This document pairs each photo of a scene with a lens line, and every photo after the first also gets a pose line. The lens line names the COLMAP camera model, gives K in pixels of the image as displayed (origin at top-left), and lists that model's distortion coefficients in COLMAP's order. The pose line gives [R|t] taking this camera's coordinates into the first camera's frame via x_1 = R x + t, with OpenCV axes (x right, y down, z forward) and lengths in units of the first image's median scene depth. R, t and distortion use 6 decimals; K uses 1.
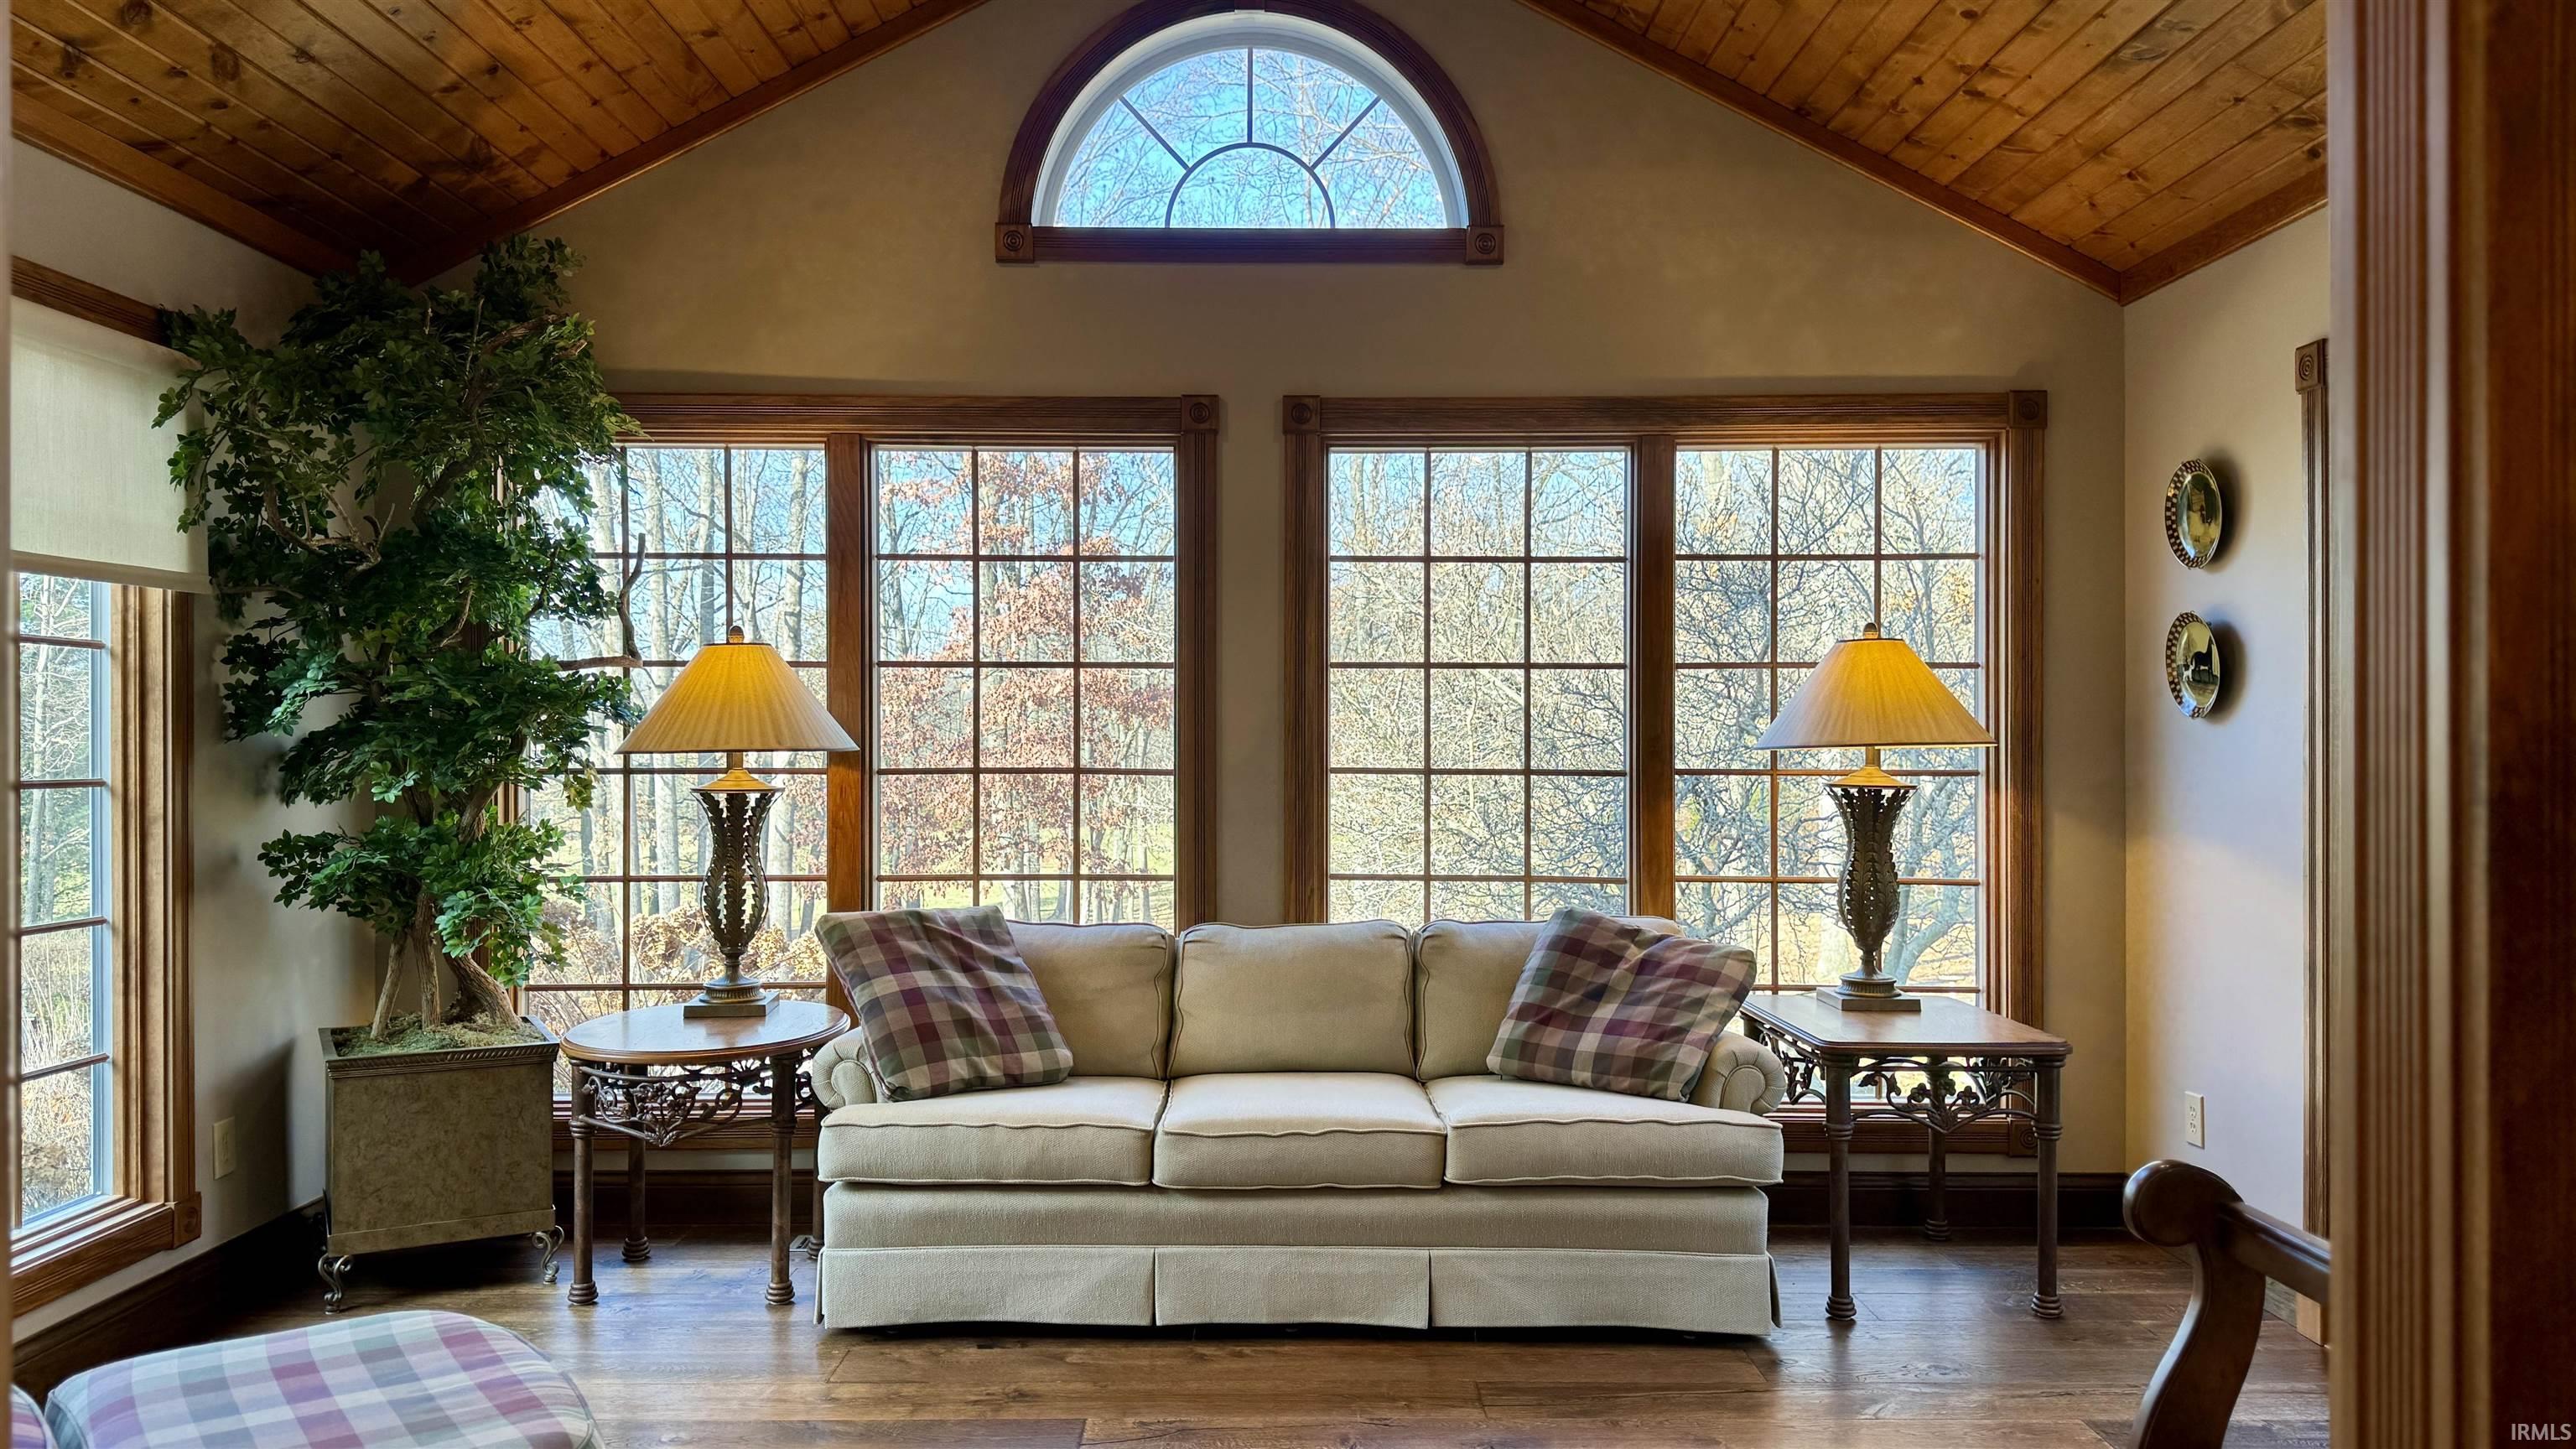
lens RADIAL K [[1808.6, 0, 1270.3], [0, 1808.6, 721.9], [0, 0, 1]] dist [0.113087, -0.155673]
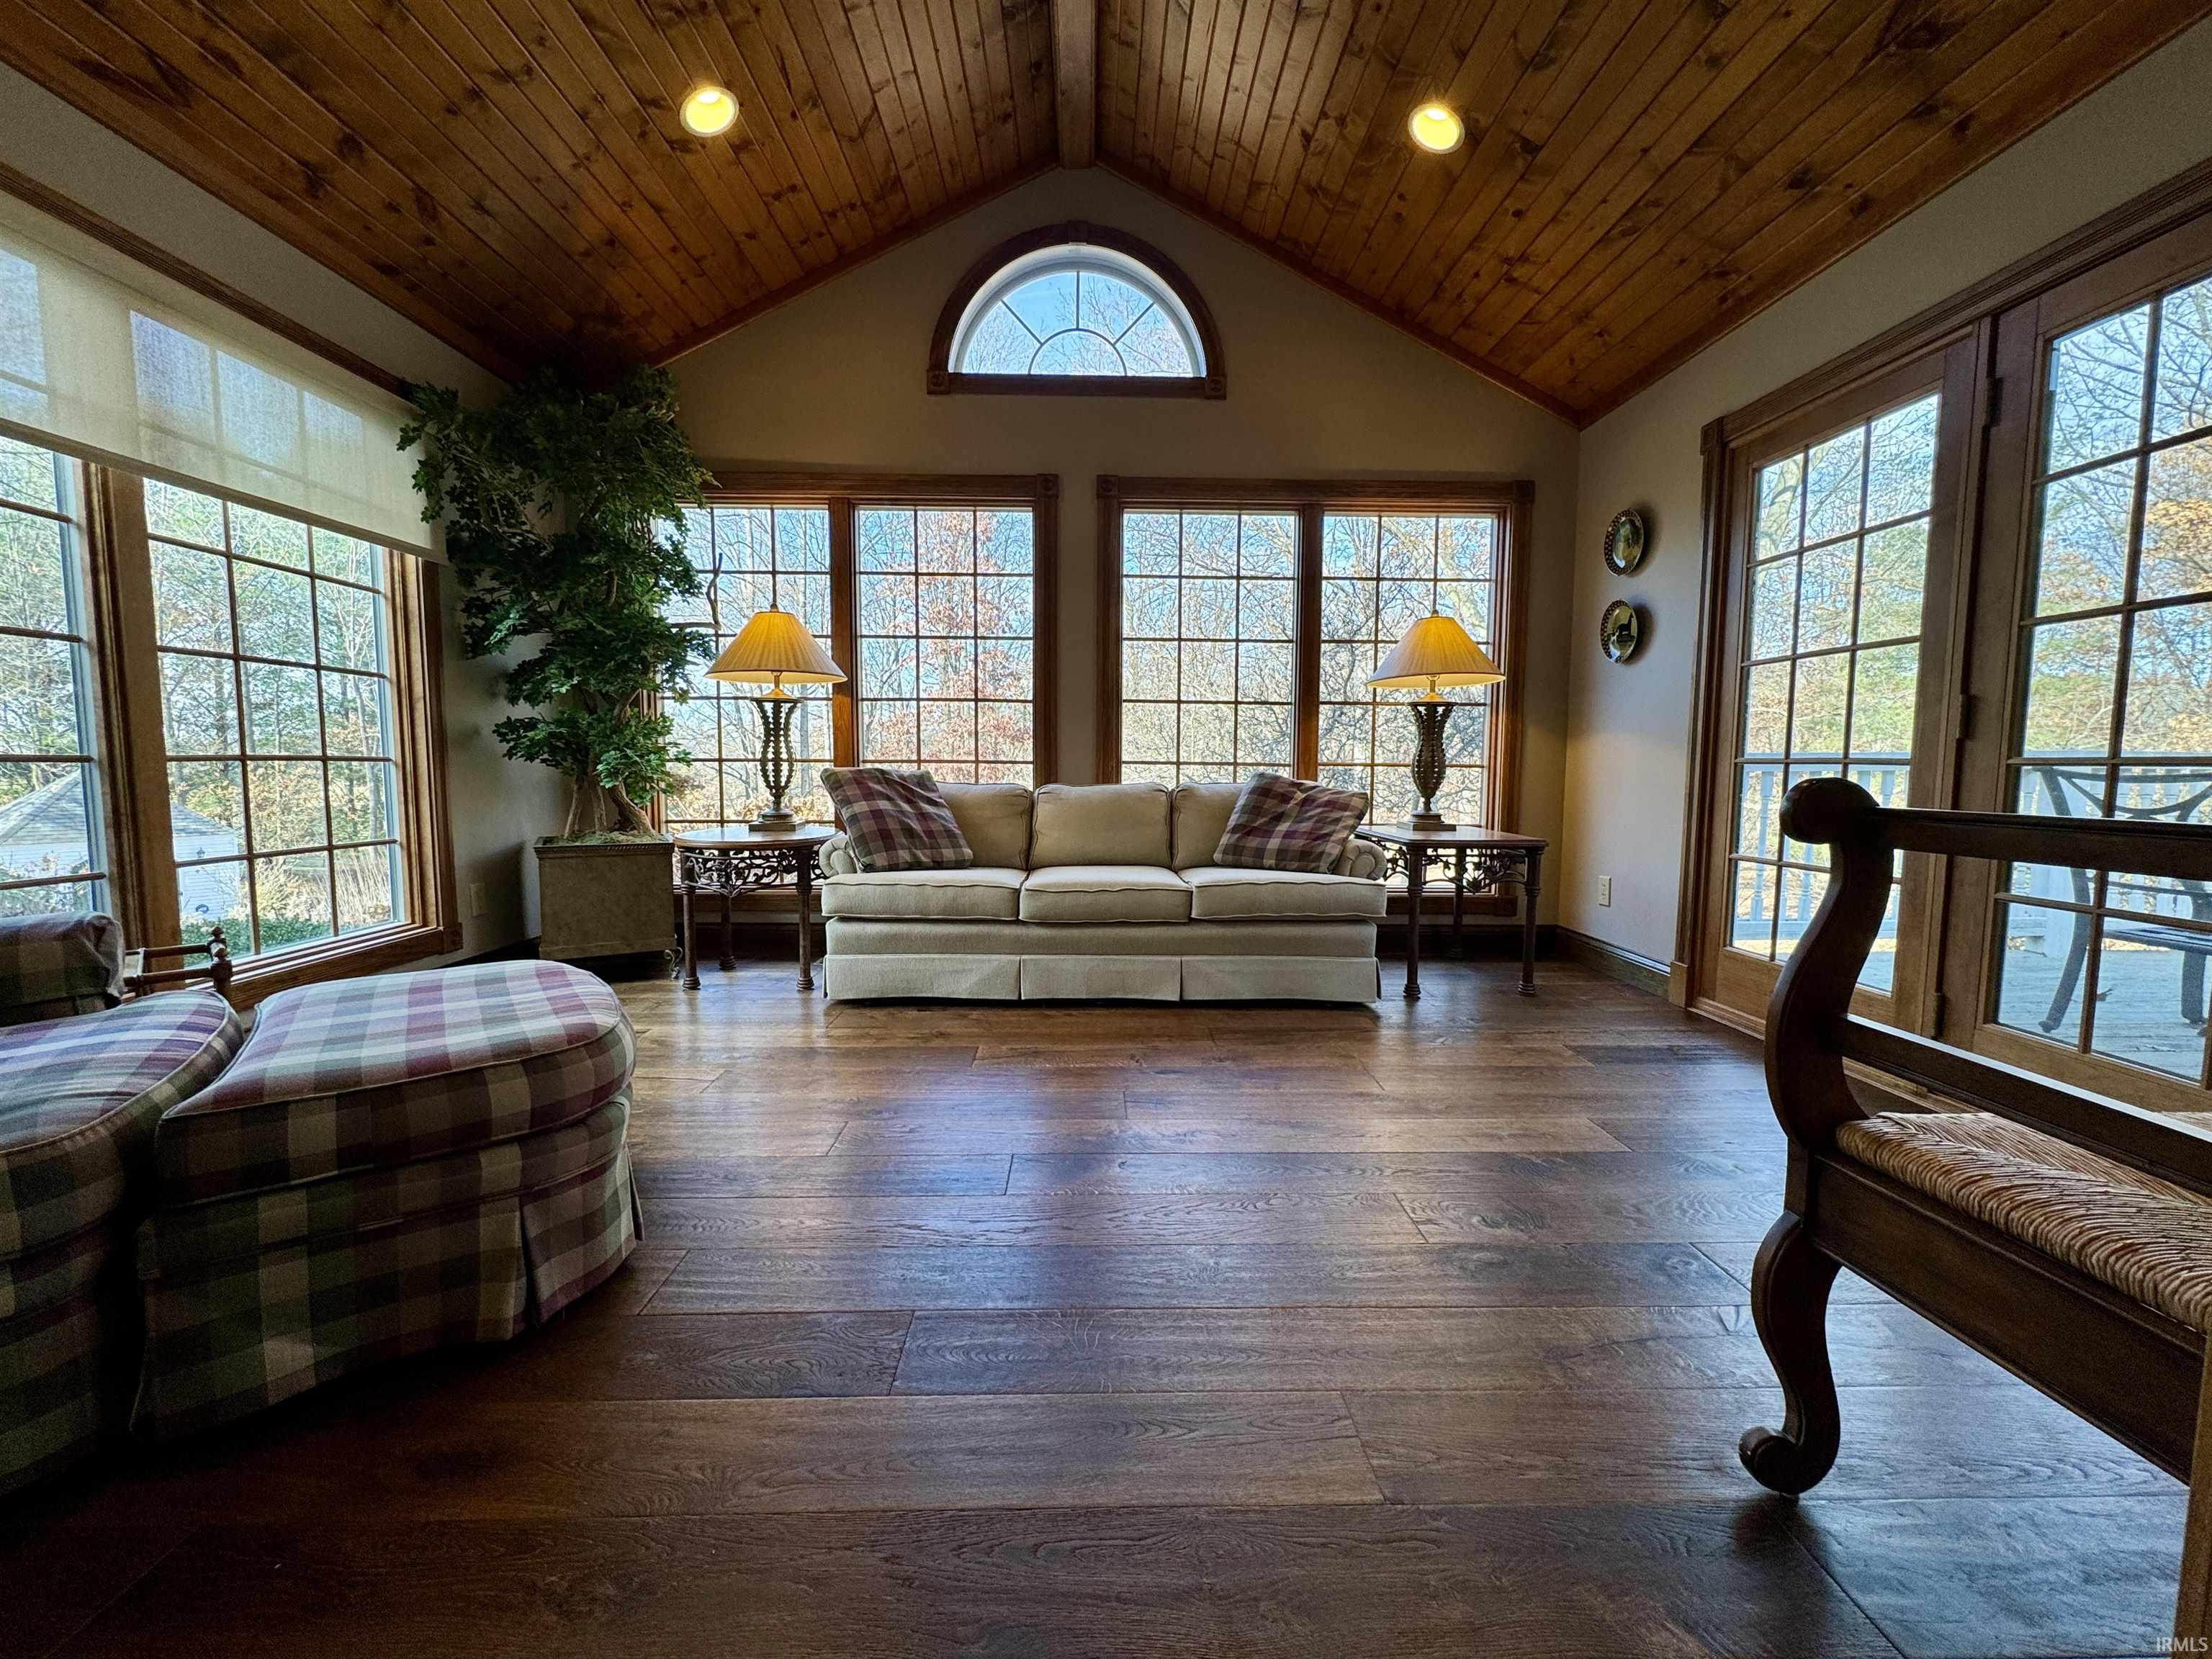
lens RADIAL K [[887.0, 0, 1106.0], [0, 887.0, 829.5], [0, 0, 1]] dist [-0.001174, -0.000295]
pose [[0.999683, 0.003922, 0.024859, -0.003955], [-0.005967, 0.996554, 0.082734, 0.091906], [-0.024449, -0.082856, 0.996262, 0.165075]]
